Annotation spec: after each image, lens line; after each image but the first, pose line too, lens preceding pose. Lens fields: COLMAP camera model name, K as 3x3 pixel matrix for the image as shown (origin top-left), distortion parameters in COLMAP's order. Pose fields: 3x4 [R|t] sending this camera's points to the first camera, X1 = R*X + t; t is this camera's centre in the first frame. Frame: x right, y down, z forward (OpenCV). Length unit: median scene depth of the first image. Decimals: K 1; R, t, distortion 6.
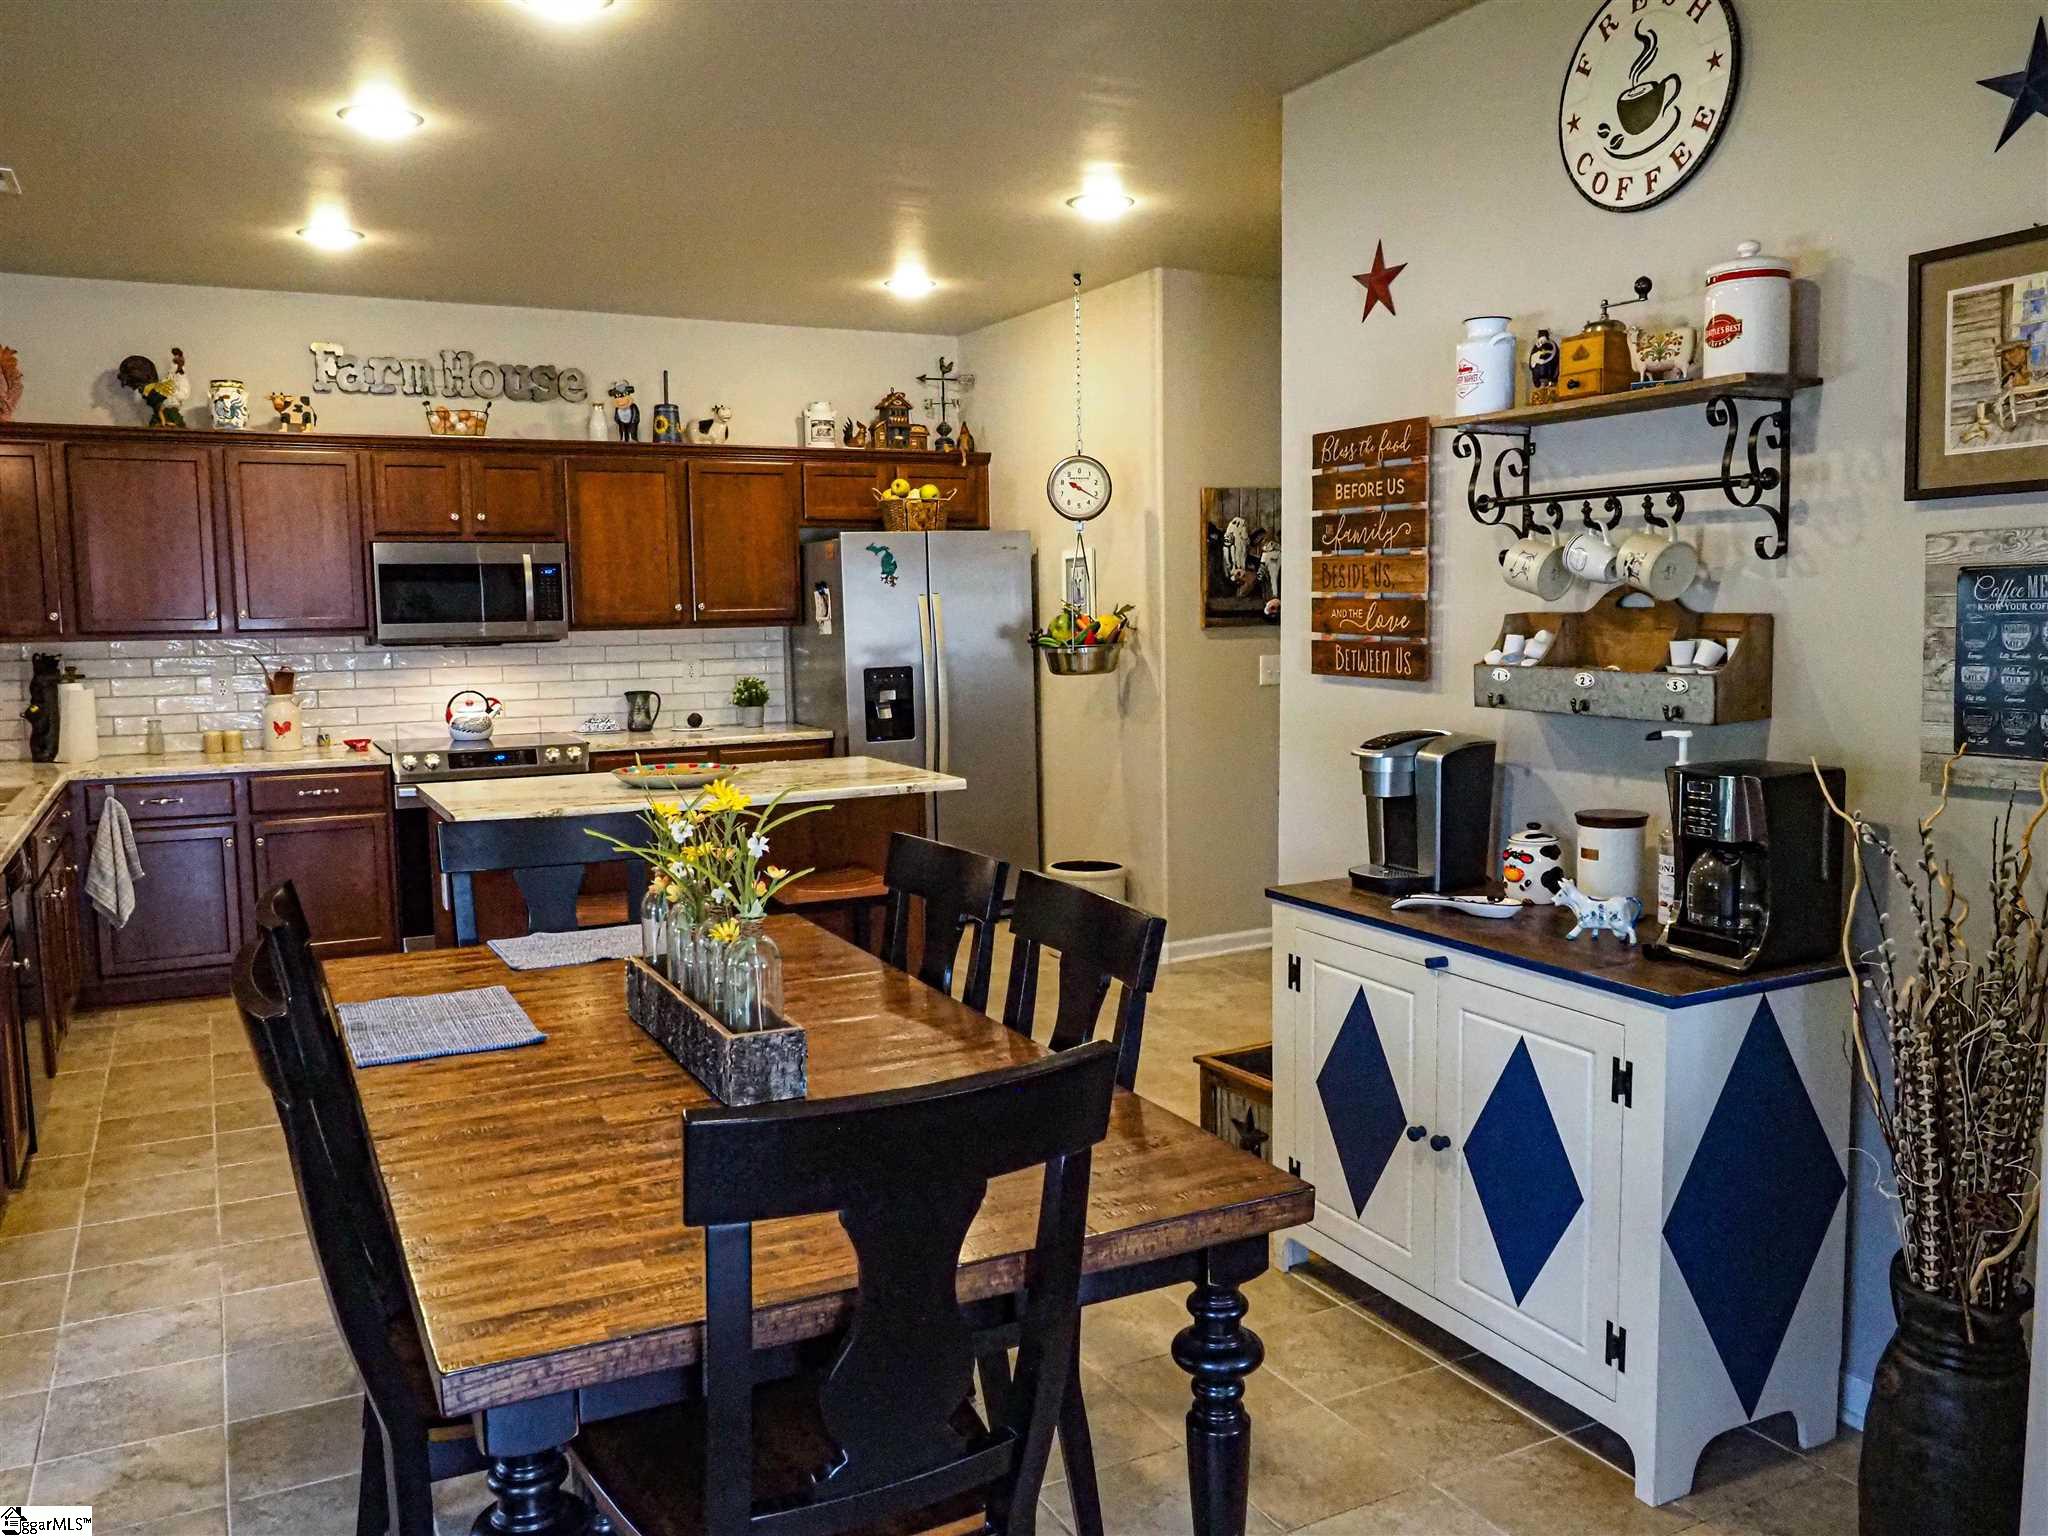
lens RADIAL K [[1487.9, 0, 1030.9], [0, 1487.9, 776.1], [0, 0, 1]] dist [-0.005703, 0.007476]
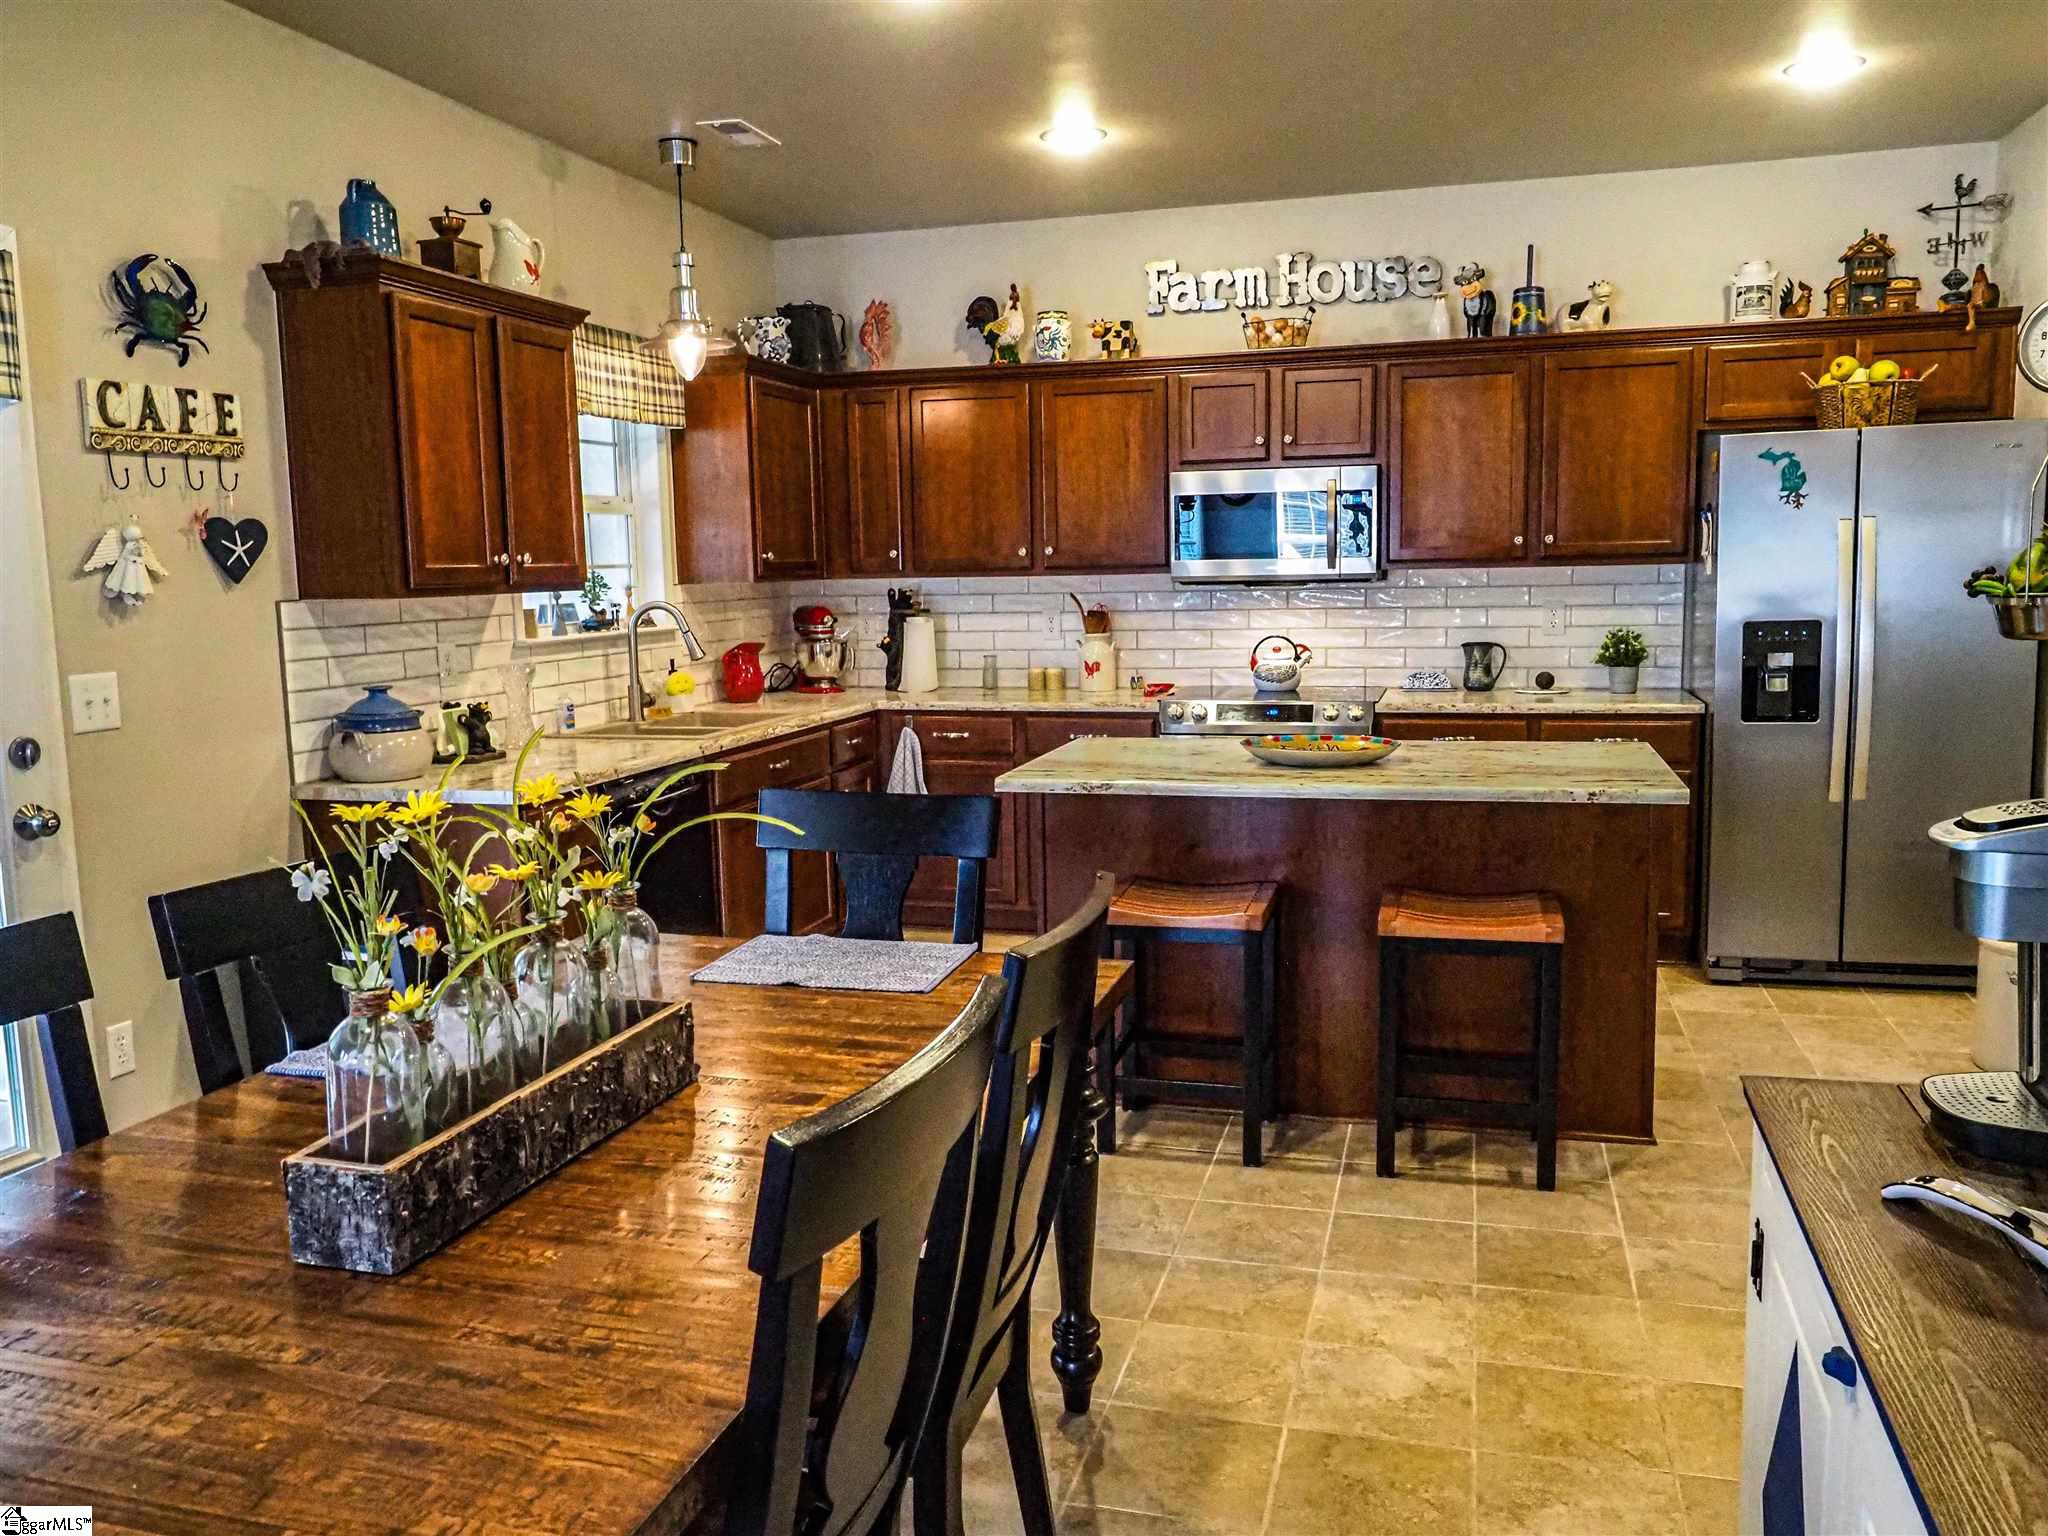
lens RADIAL K [[1574.1, 0, 1018.9], [0, 1574.1, 775.9], [0, 0, 1]] dist [-0.006392, -0.002054]
pose [[0.745431, 0.088974, -0.660618, 0.137606], [-0.066993, 0.996034, 0.058555, -0.017957], [0.663208, 0.000608, 0.748435, 0.183477]]
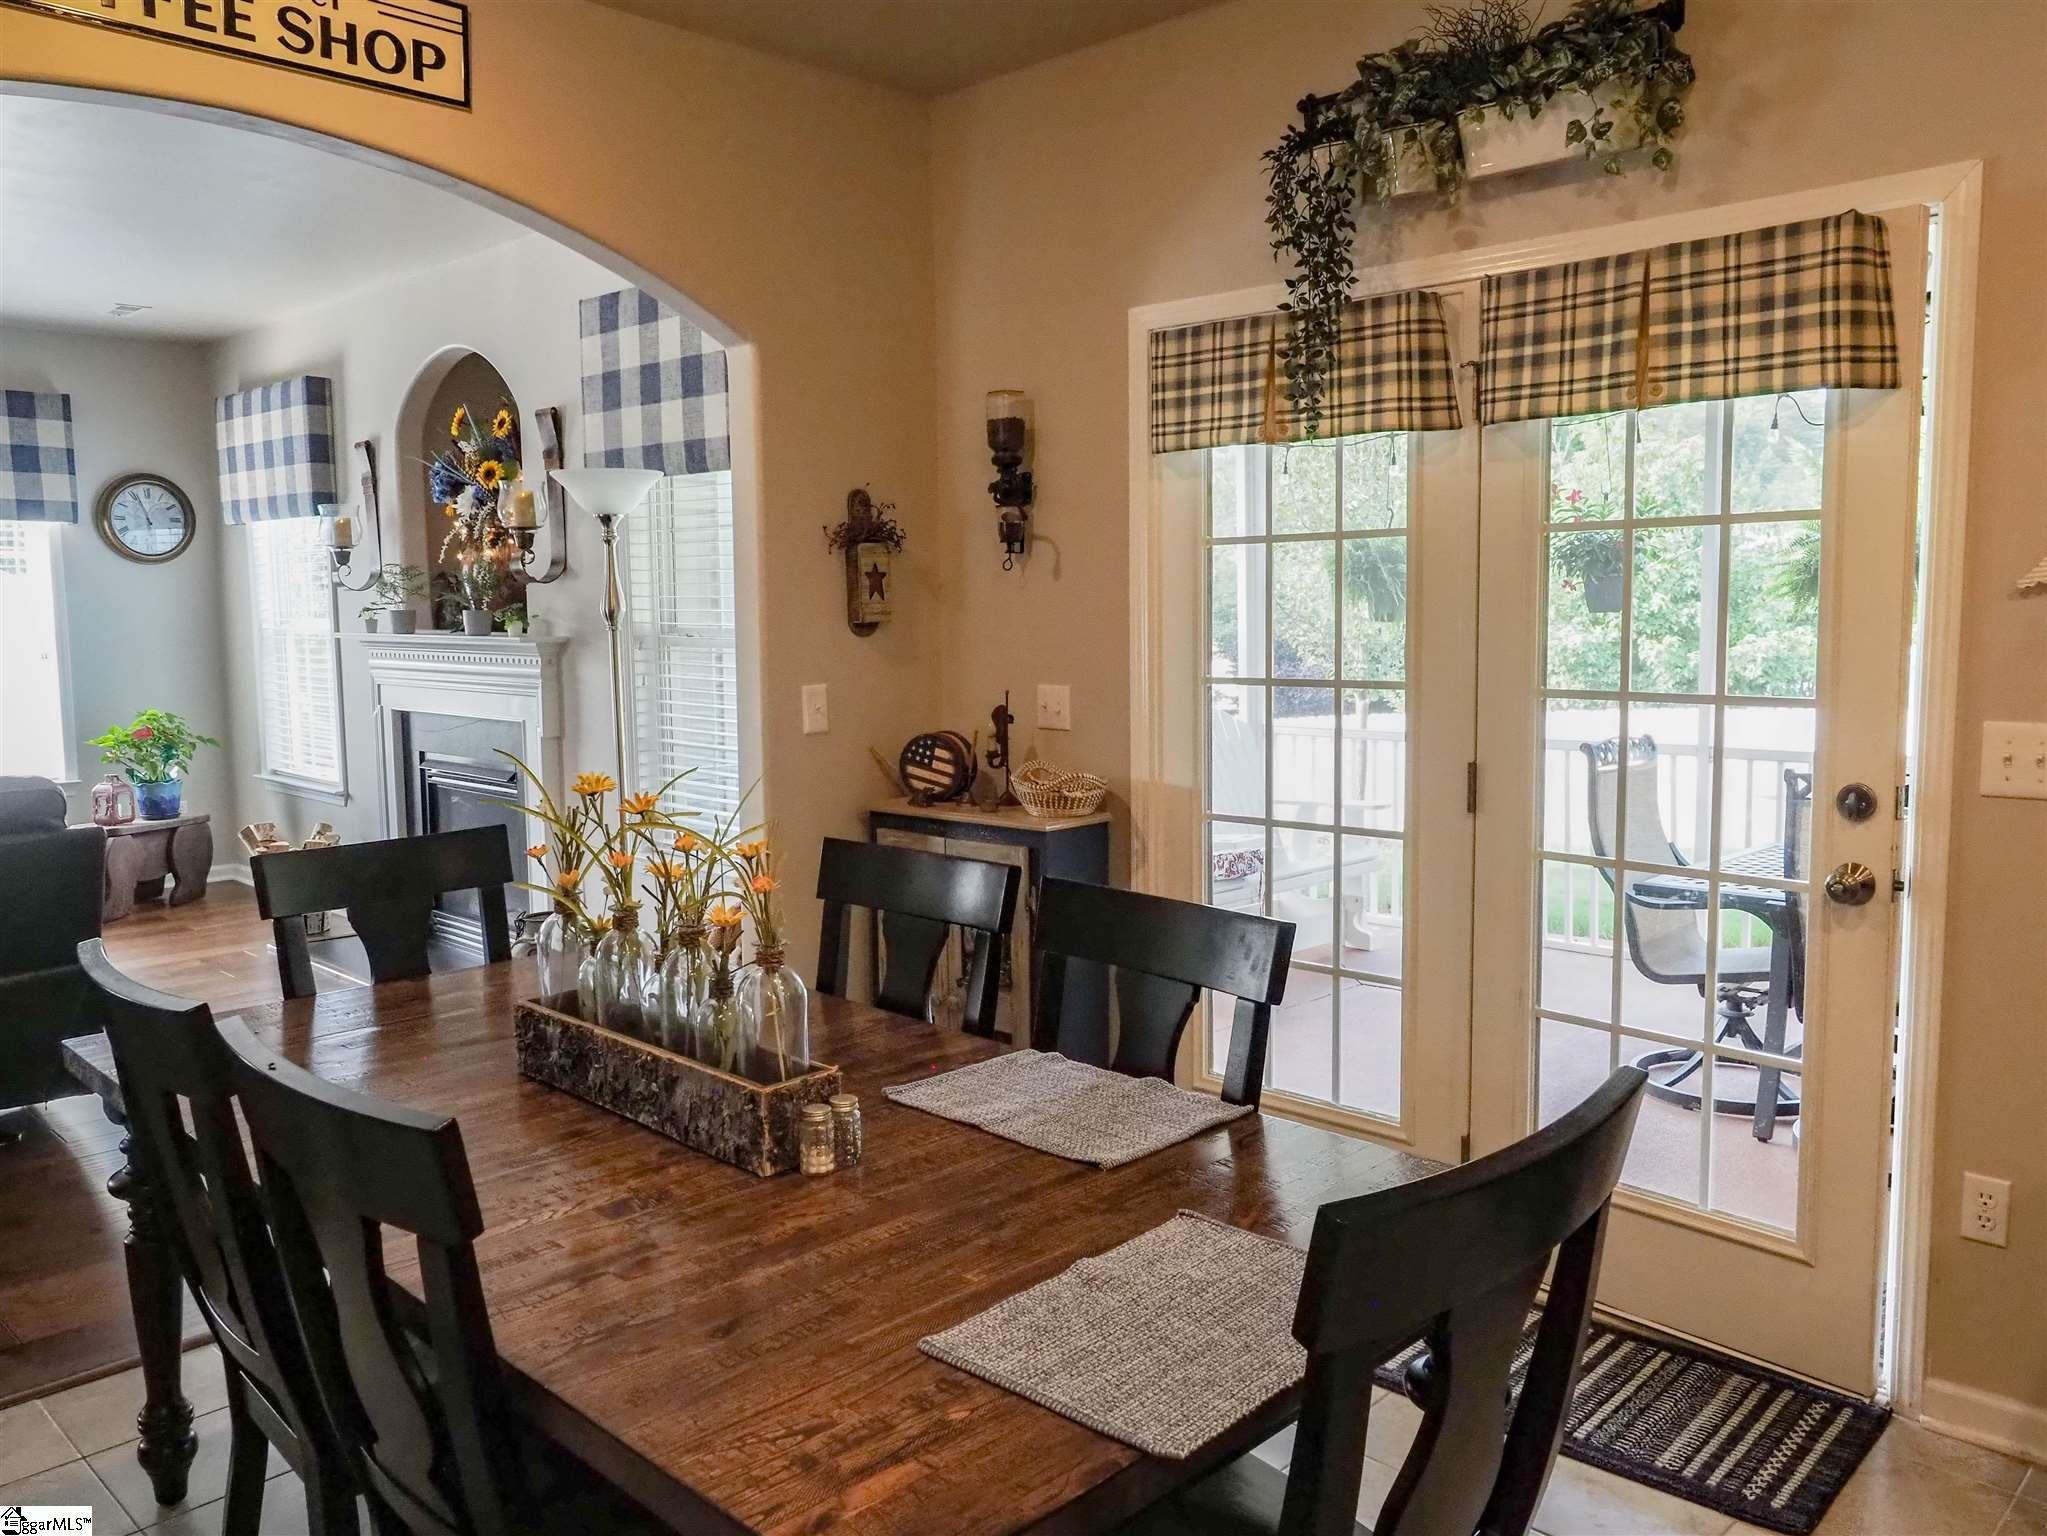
lens RADIAL K [[1542.4, 0, 1023.5], [0, 1542.4, 768.0], [0, 0, 1]] dist [0.041699, 0.003813]
pose [[-0.939315, 0.058424, -0.338045, -0.101198], [-0.017840, 0.975740, 0.218206, -0.078377], [0.342592, 0.210995, -0.915485, 0.710996]]
